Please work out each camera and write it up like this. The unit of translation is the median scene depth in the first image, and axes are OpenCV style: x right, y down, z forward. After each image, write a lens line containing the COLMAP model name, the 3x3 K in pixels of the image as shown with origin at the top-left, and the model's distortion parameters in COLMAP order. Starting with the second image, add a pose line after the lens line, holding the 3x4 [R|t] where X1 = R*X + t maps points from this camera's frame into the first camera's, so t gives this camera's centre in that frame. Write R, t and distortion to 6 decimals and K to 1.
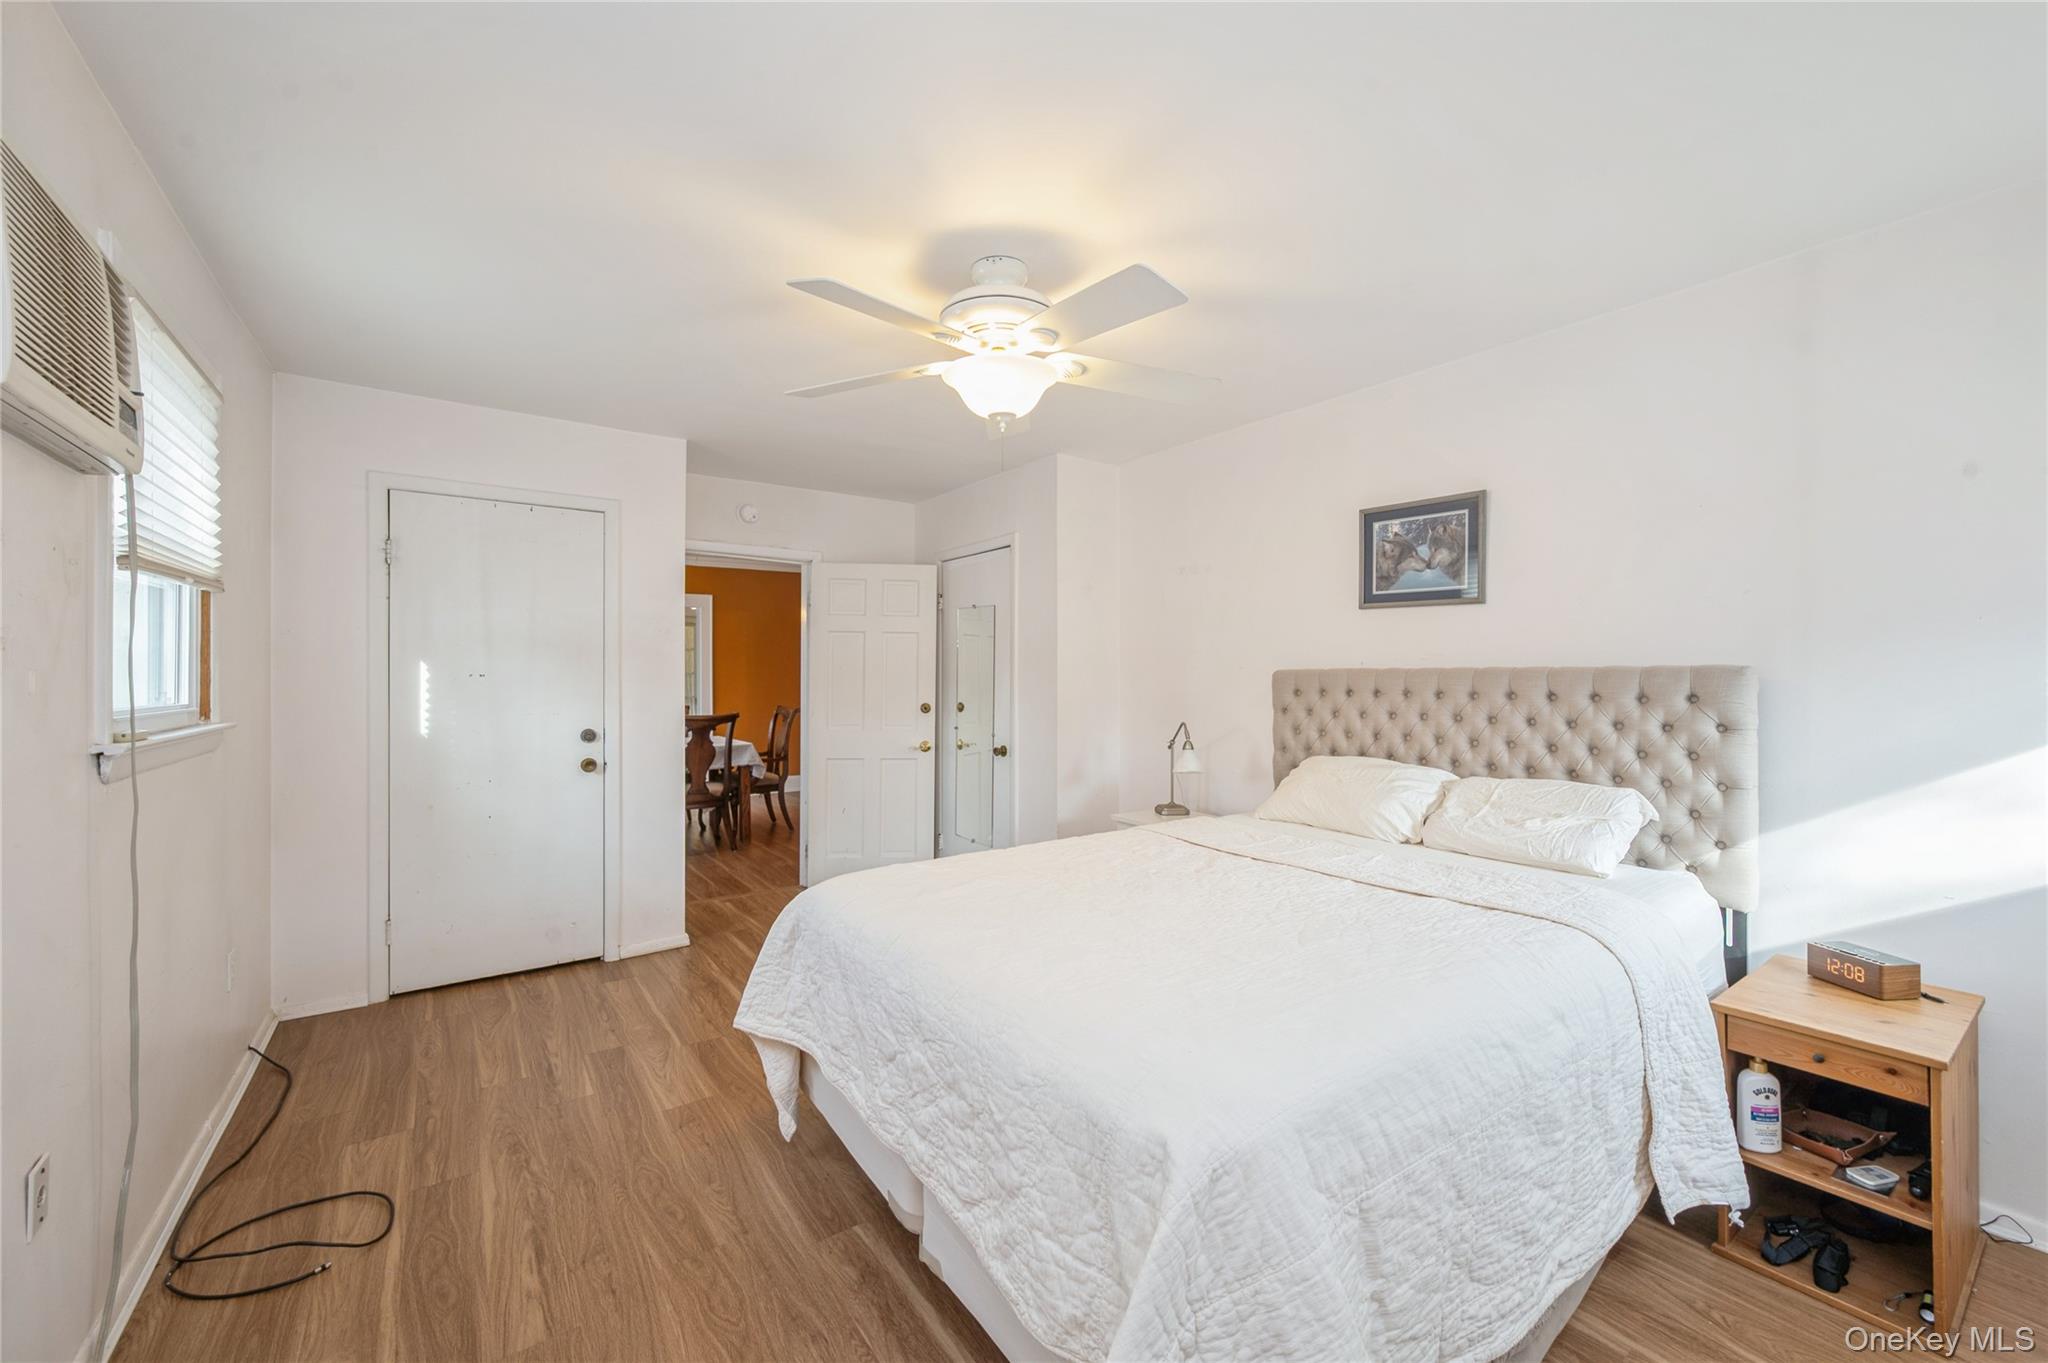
lens RADIAL K [[812.9, 0, 1028.1], [0, 812.9, 673.8], [0, 0, 1]] dist [0.000498, -0.000063]
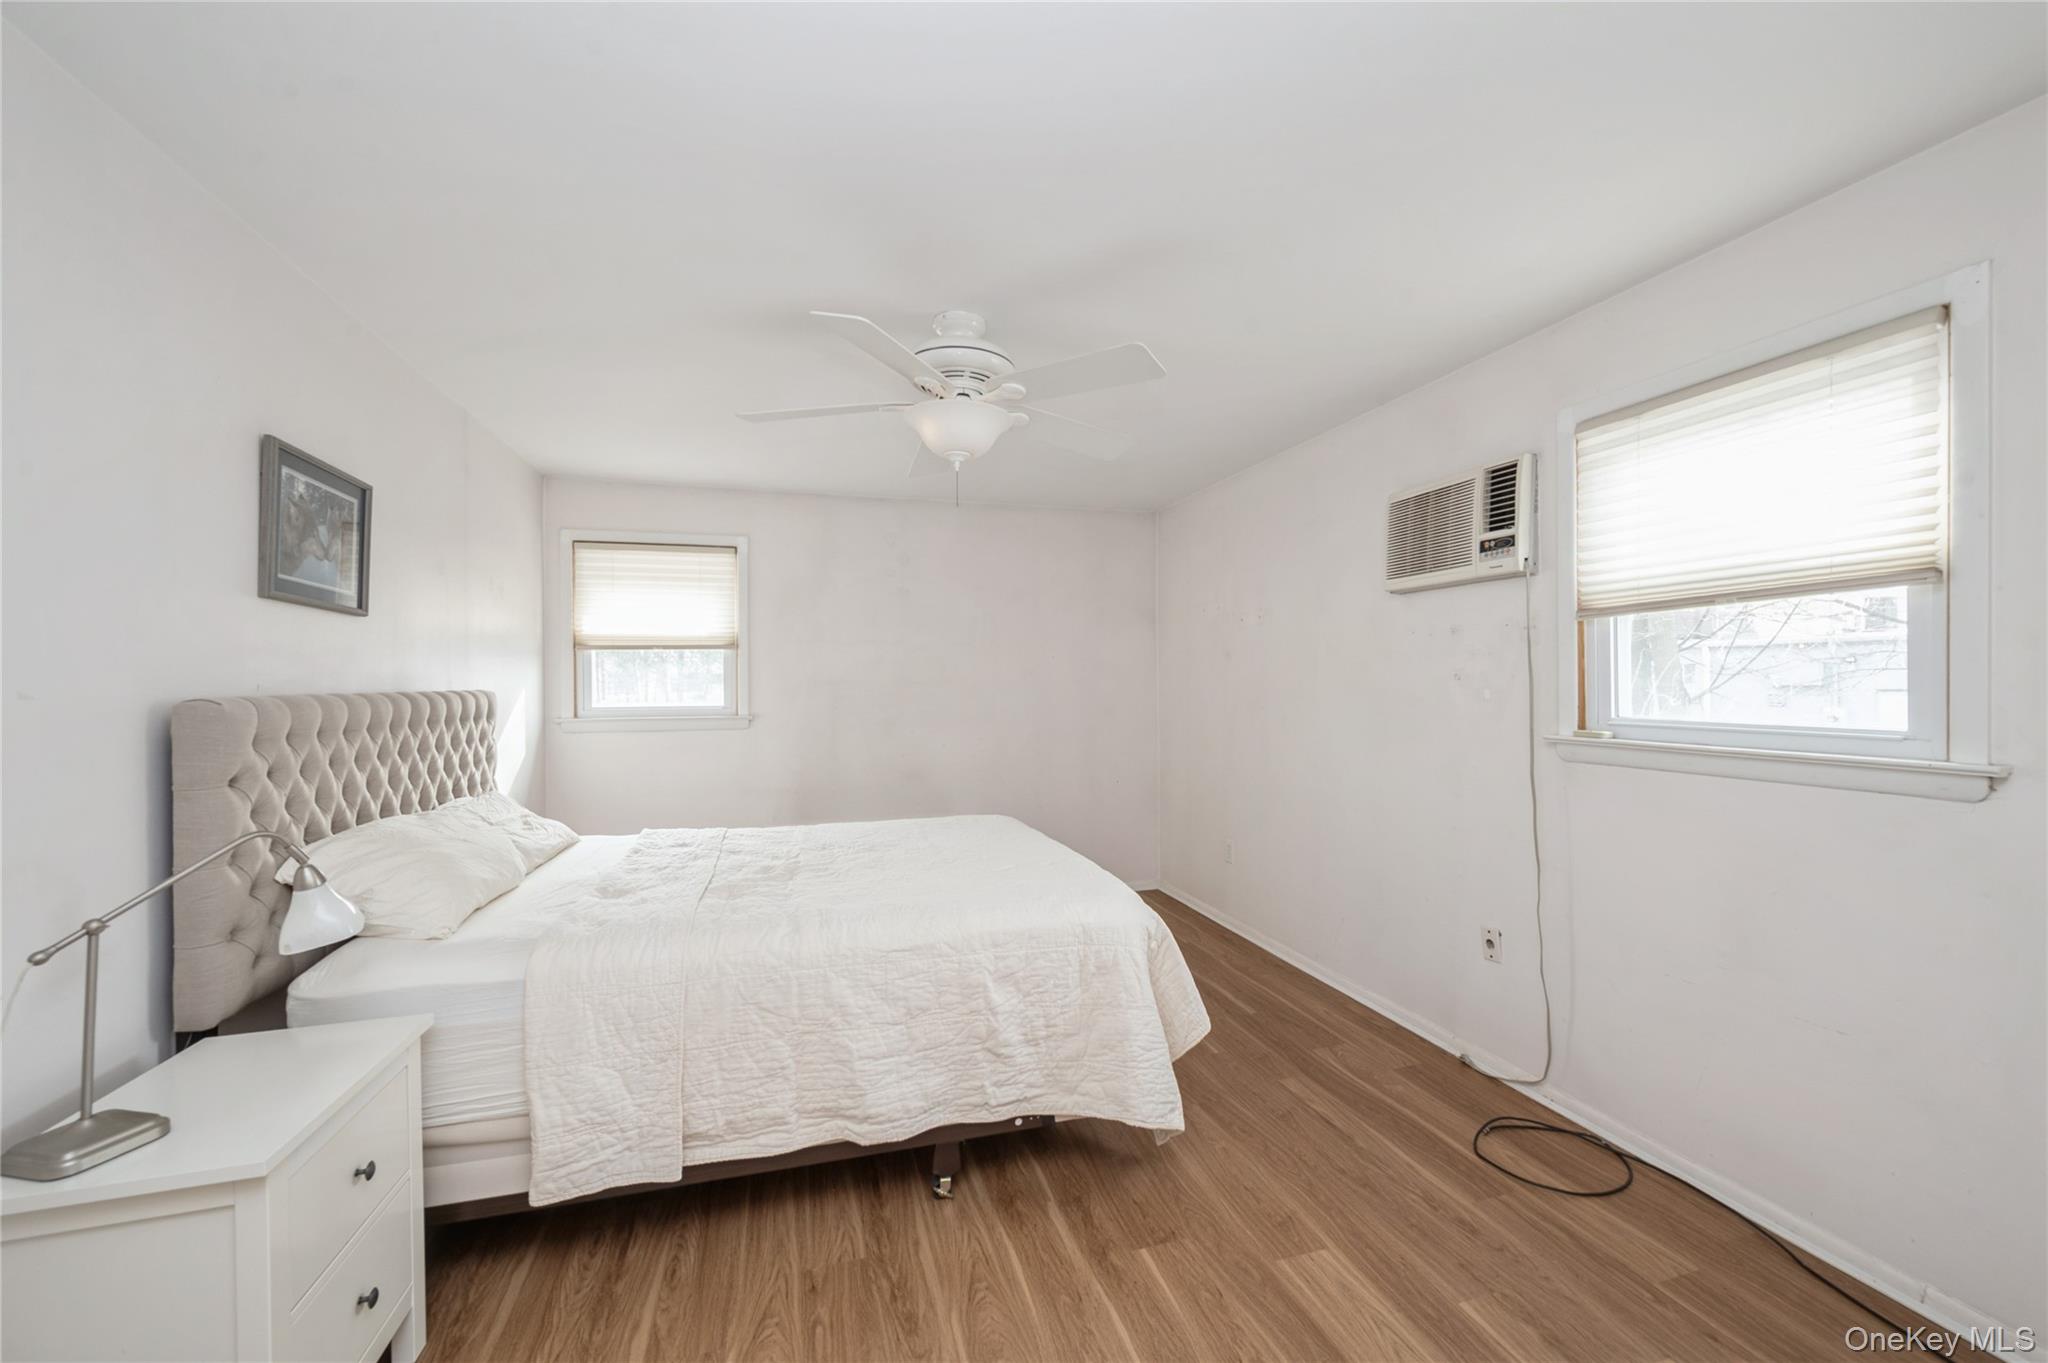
lens RADIAL K [[812.9, 0, 1028.1], [0, 812.9, 673.8], [0, 0, 1]] dist [0.000498, -0.000063]
pose [[-0.945840, 0.009995, 0.324479, -0.420380], [0.007589, 0.999934, -0.008678, -0.015810], [-0.324544, -0.005746, -0.945853, 1.784020]]
